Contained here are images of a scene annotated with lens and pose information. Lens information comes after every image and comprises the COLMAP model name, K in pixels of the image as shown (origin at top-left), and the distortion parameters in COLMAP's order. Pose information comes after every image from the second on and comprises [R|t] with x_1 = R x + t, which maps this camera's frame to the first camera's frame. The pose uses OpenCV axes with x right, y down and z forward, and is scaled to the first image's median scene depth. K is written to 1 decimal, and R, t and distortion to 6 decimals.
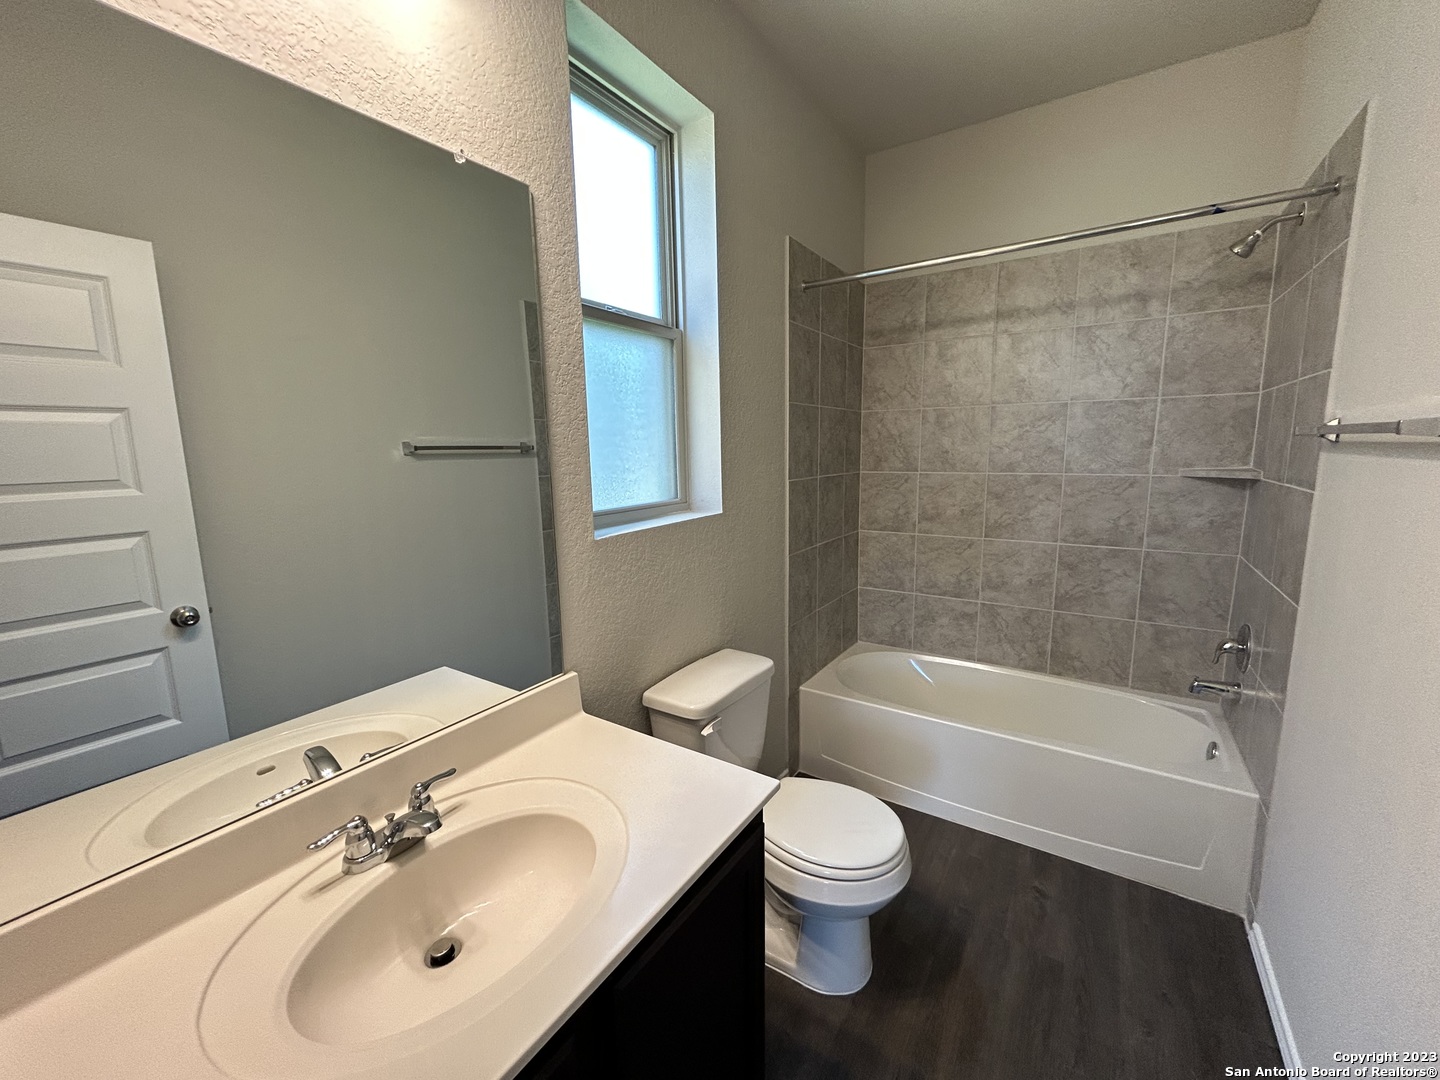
lens RADIAL K [[578.0, 0, 720.0], [0, 578.0, 540.0], [0, 0, 1]] dist [-0.001330, 0.000785]
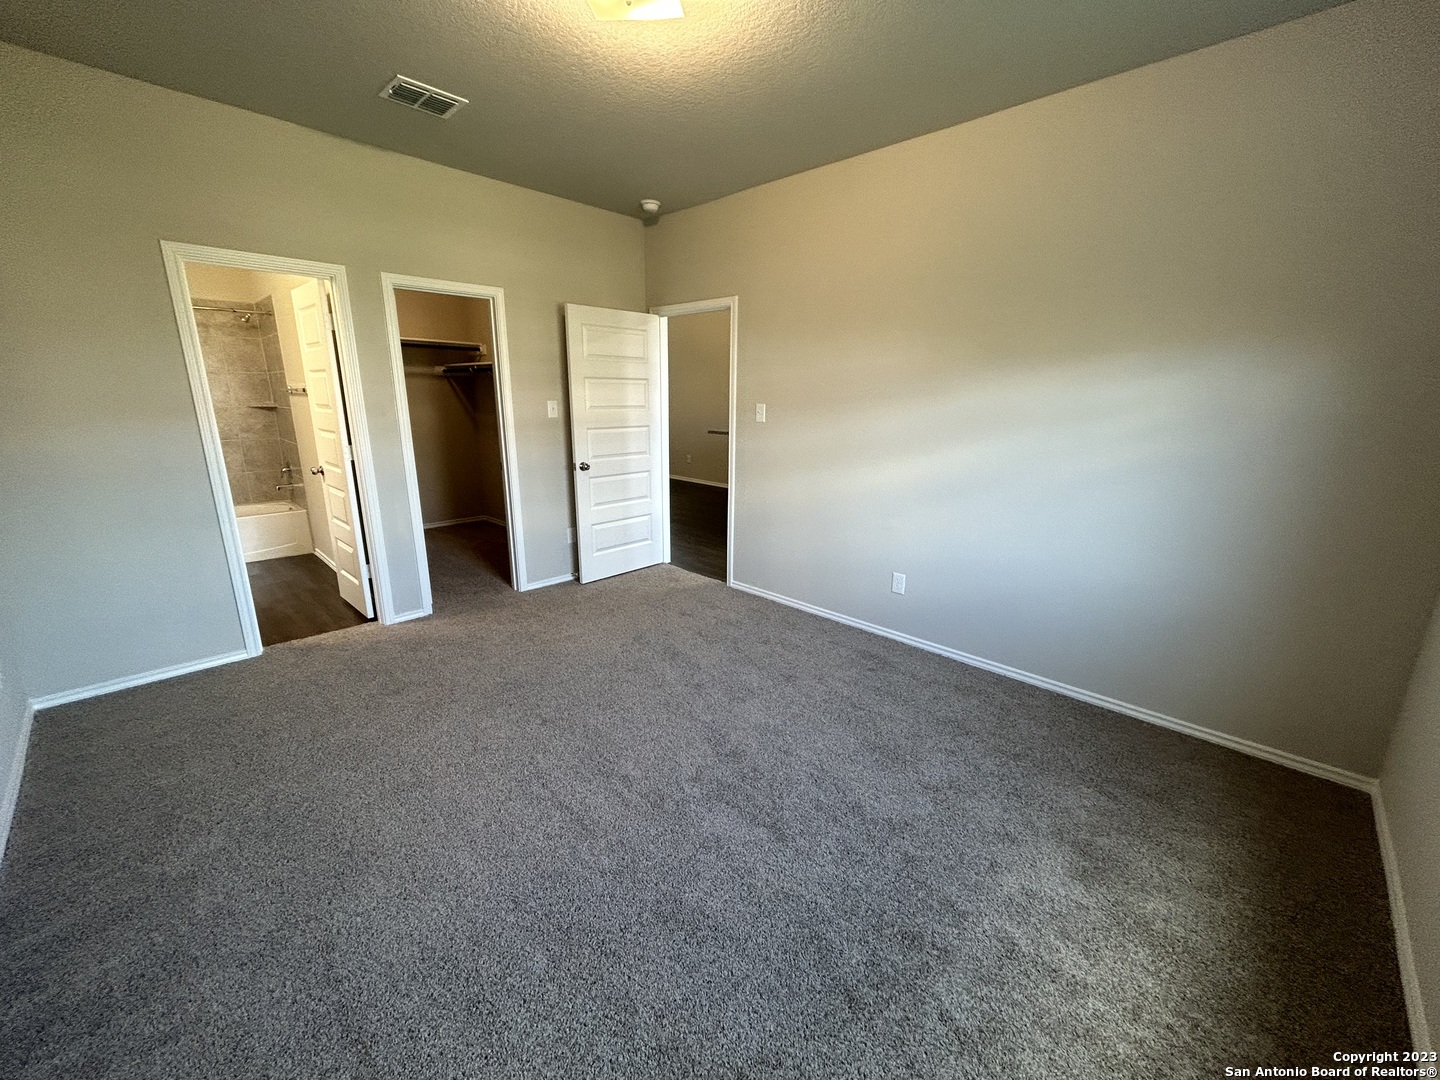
lens RADIAL K [[578.0, 0, 720.0], [0, 578.0, 540.0], [0, 0, 1]] dist [-0.001330, 0.000785]
pose [[0.184403, -0.228408, 0.955942, -1.303972], [0.141029, 0.968706, 0.204253, 0.221665], [-0.972680, 0.097151, 0.210845, -1.412699]]
